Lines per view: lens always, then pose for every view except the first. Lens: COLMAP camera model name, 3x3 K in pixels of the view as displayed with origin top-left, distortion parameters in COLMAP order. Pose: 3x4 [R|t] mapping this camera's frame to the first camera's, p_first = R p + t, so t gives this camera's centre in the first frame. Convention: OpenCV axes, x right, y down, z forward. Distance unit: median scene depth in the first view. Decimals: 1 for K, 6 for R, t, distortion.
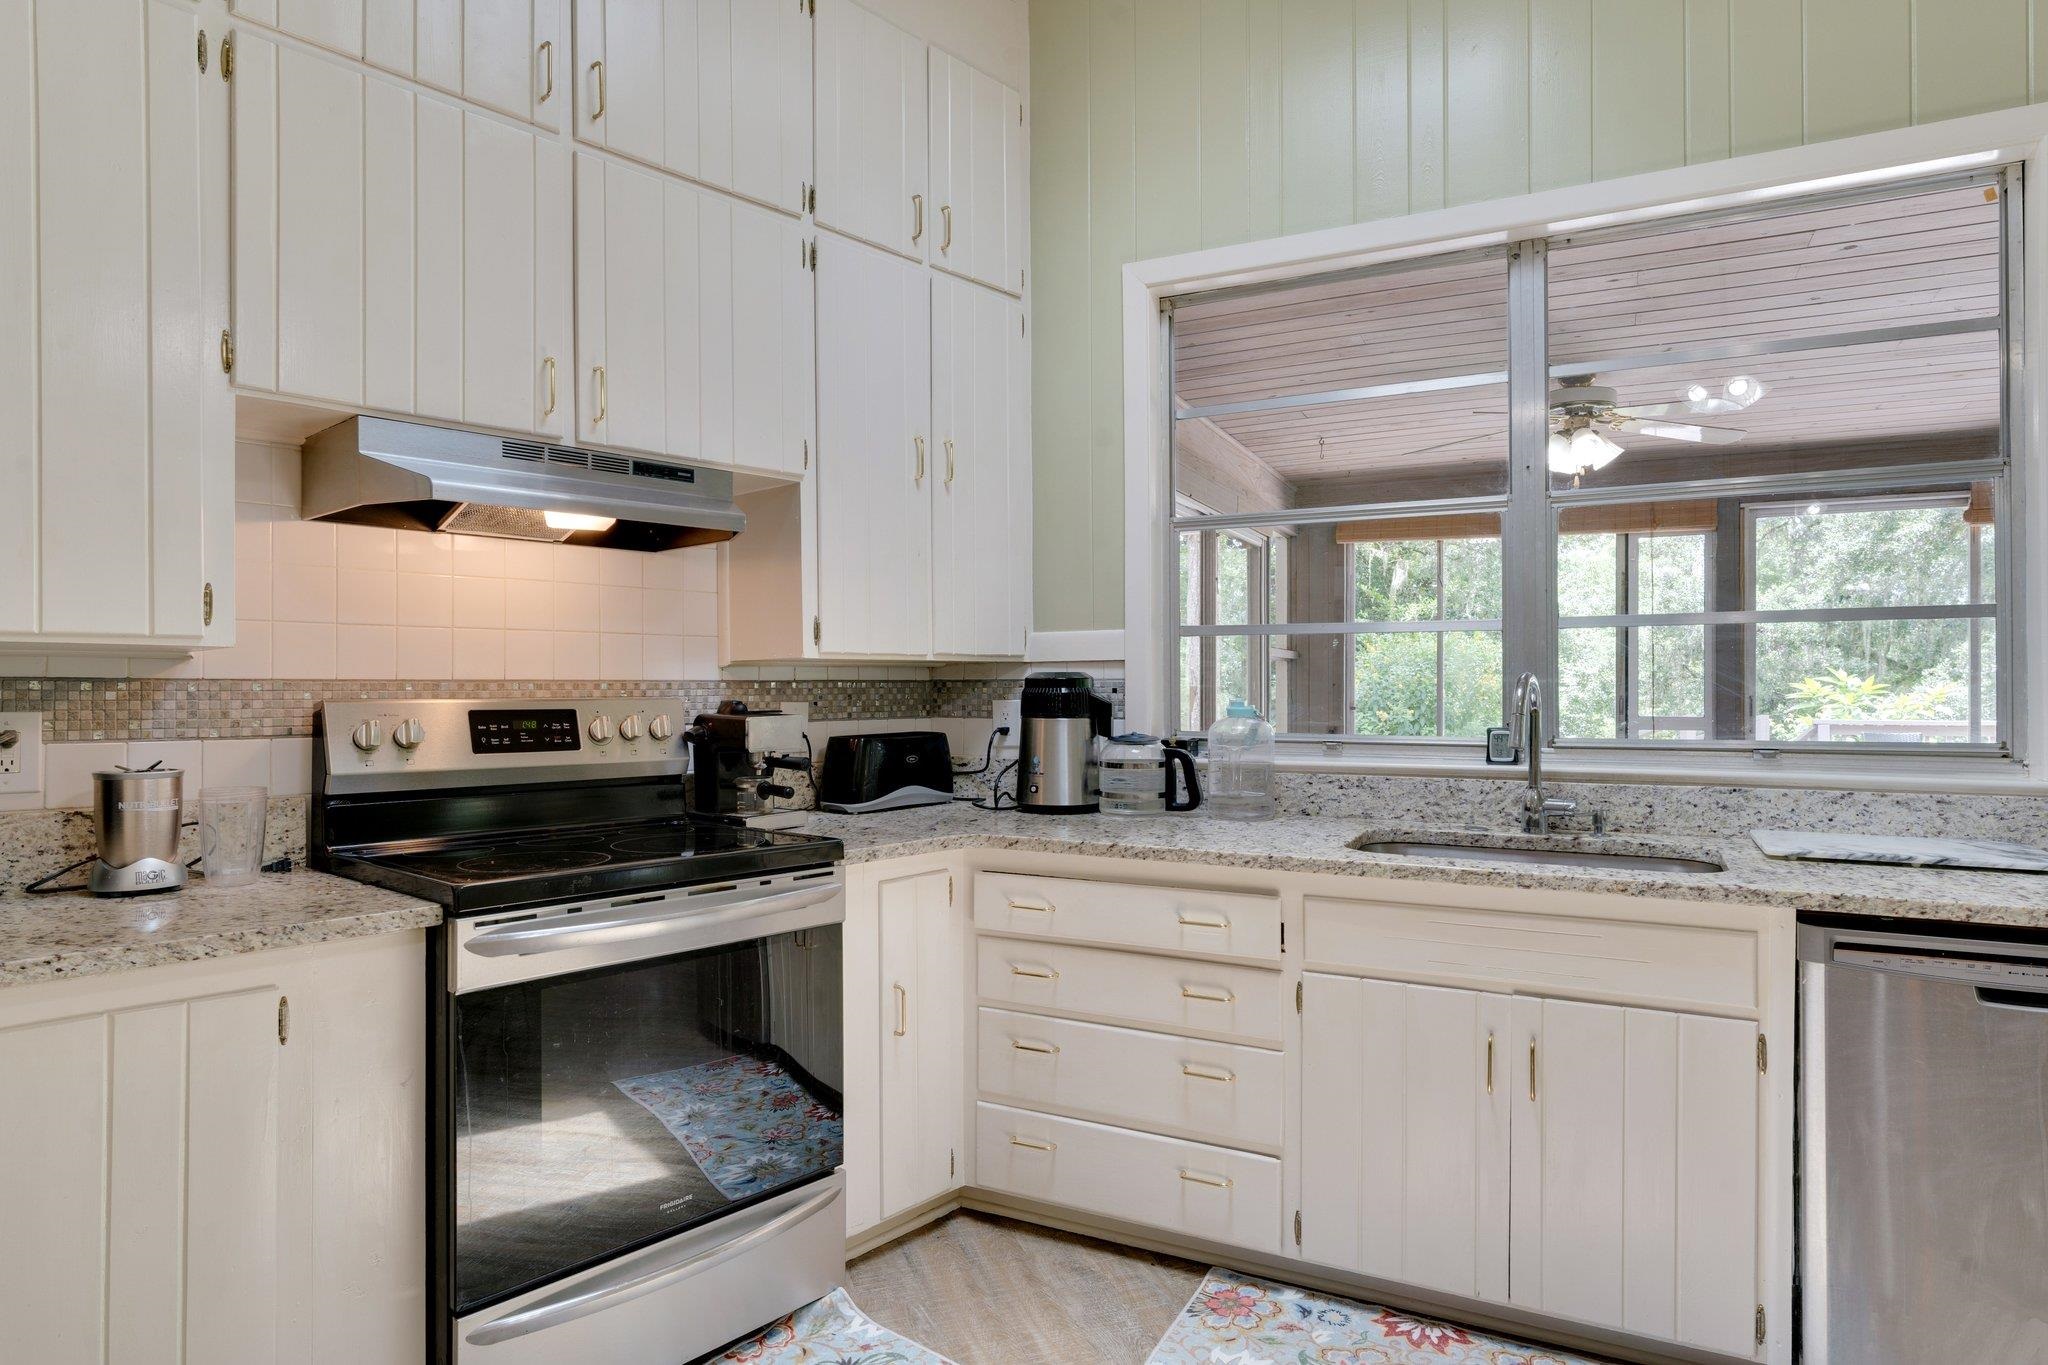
lens RADIAL K [[1171.5, 0, 1024.0], [0, 1171.5, 682.5], [0, 0, 1]] dist [0.004148, 0.001479]
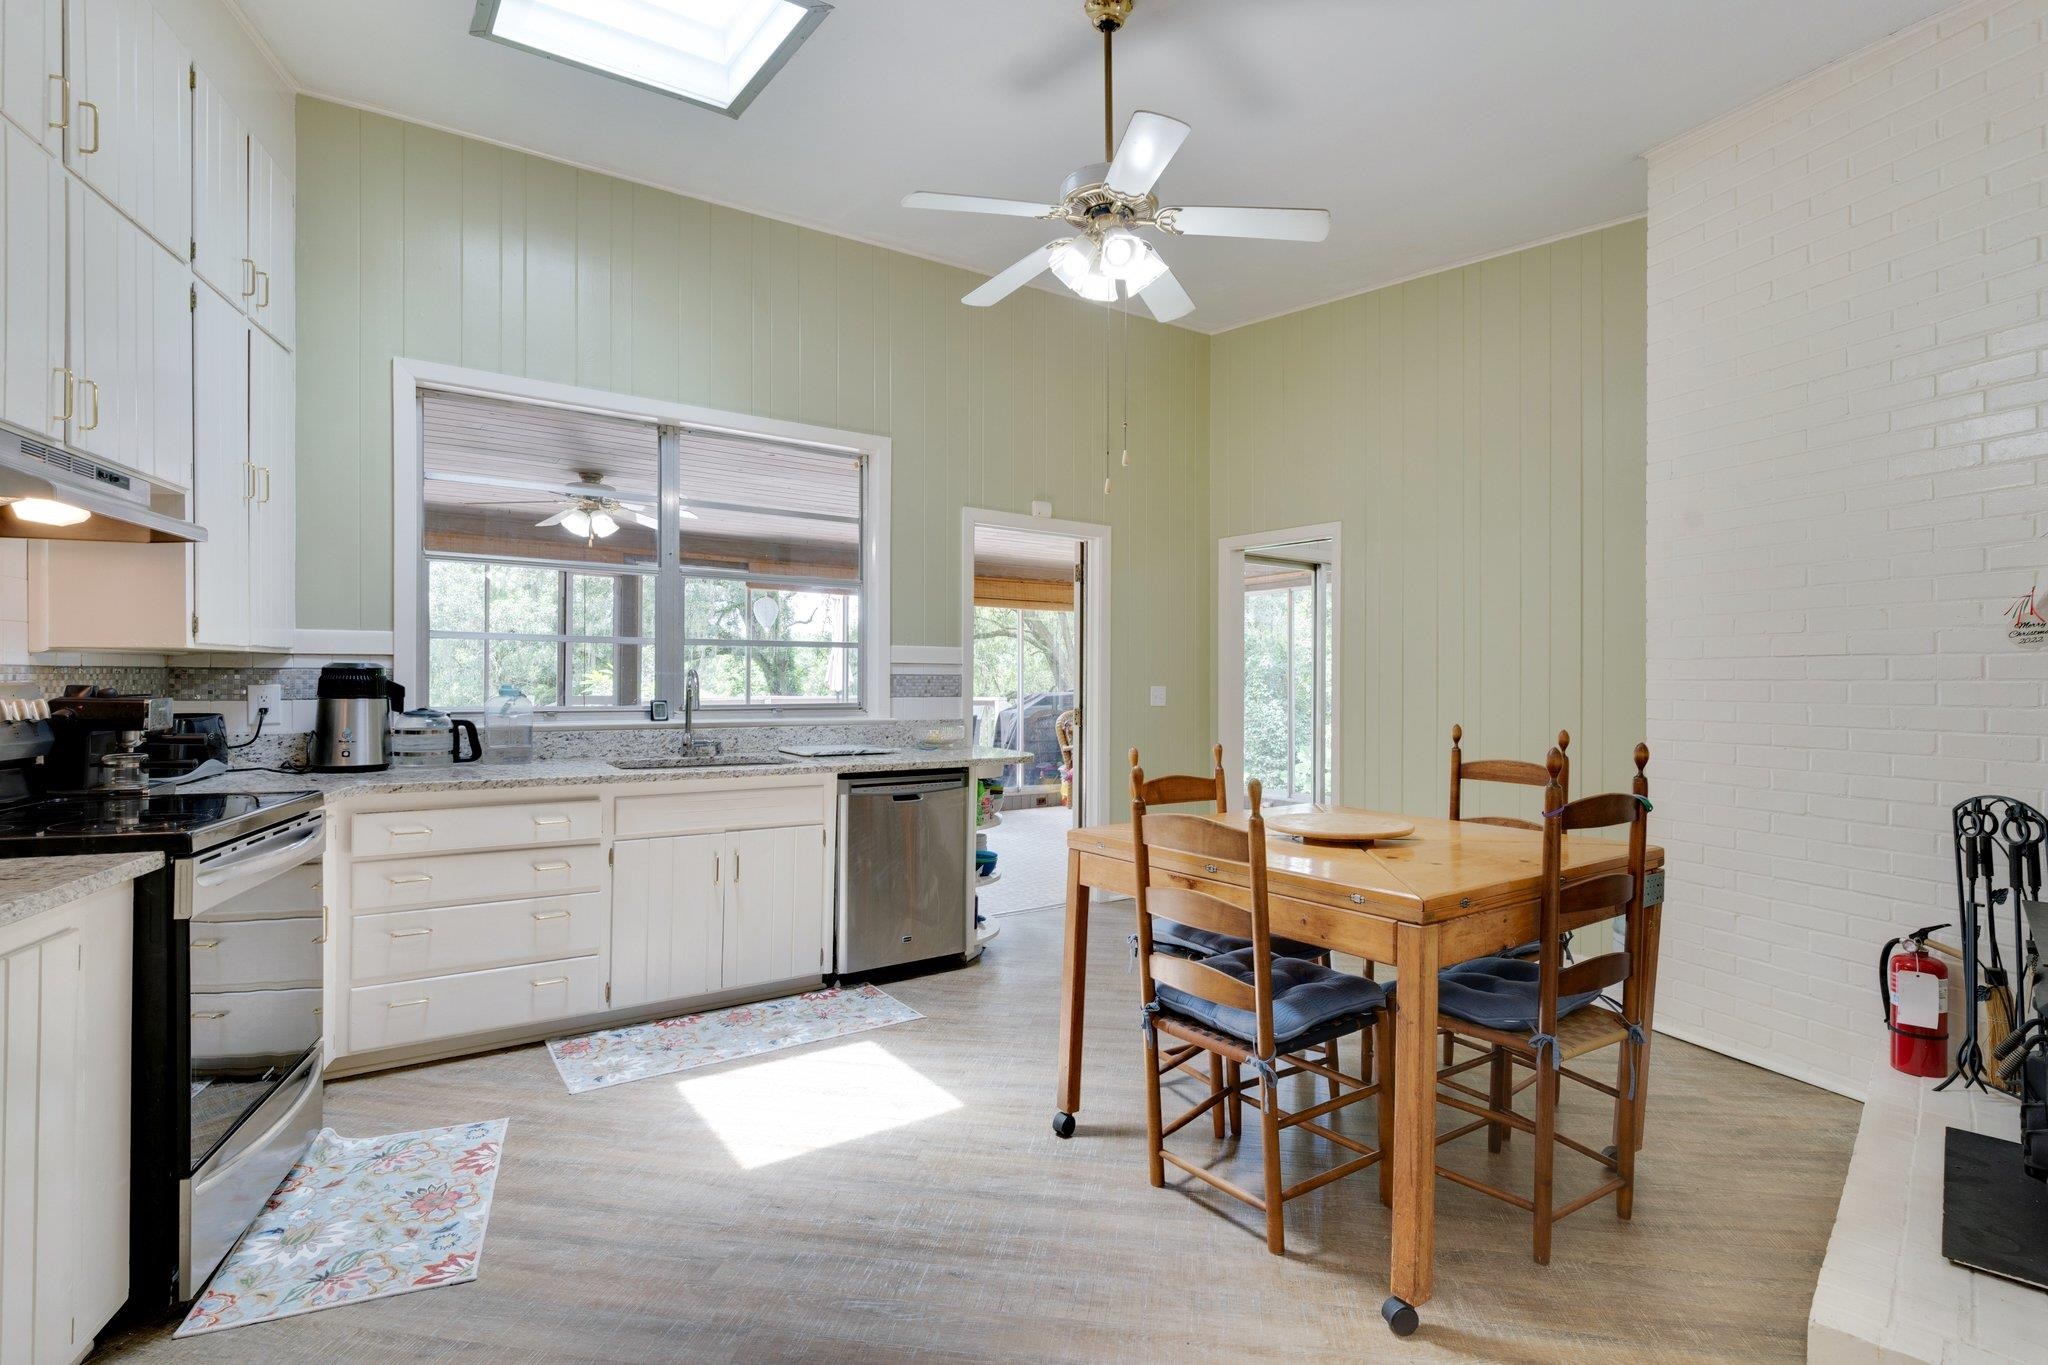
lens RADIAL K [[984.1, 0, 1014.9], [0, 984.1, 677.6], [0, 0, 1]] dist [-0.002589, -0.000109]
pose [[0.478688, 0.006041, 0.877964, -0.641638], [-0.010752, 0.999942, -0.001018, 0.000405], [-0.877919, -0.008953, 0.478725, -0.176656]]
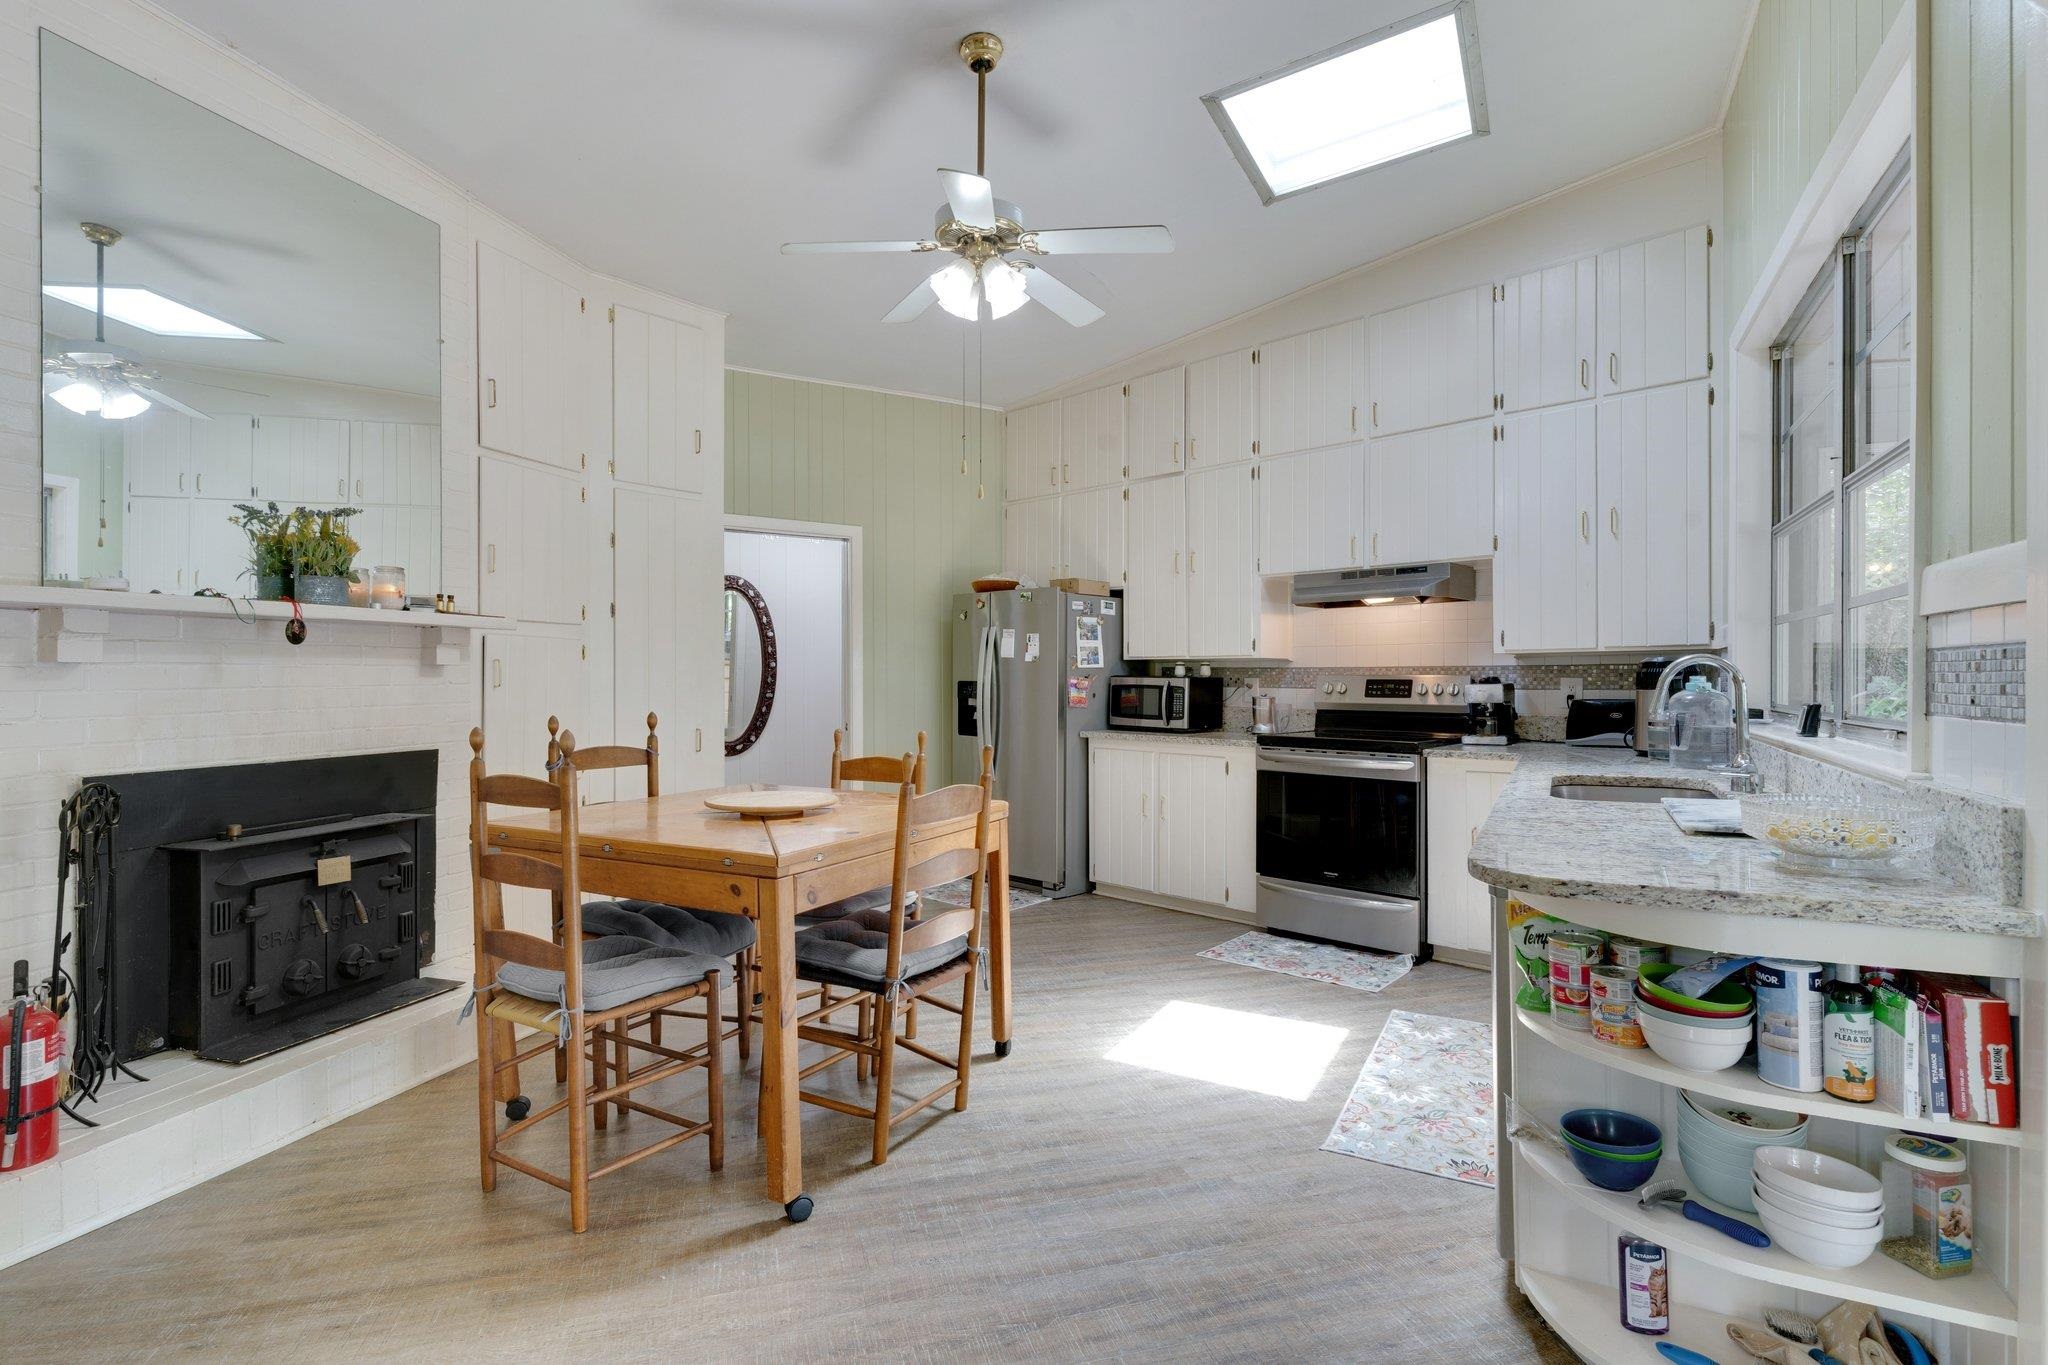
lens RADIAL K [[984.1, 0, 1014.9], [0, 984.1, 677.6], [0, 0, 1]] dist [-0.002589, -0.000109]
pose [[-0.044655, 0.002824, -0.998998, 1.384360], [0.007085, 0.999972, 0.002510, 0.008376], [0.998977, -0.006966, -0.044674, 0.312493]]
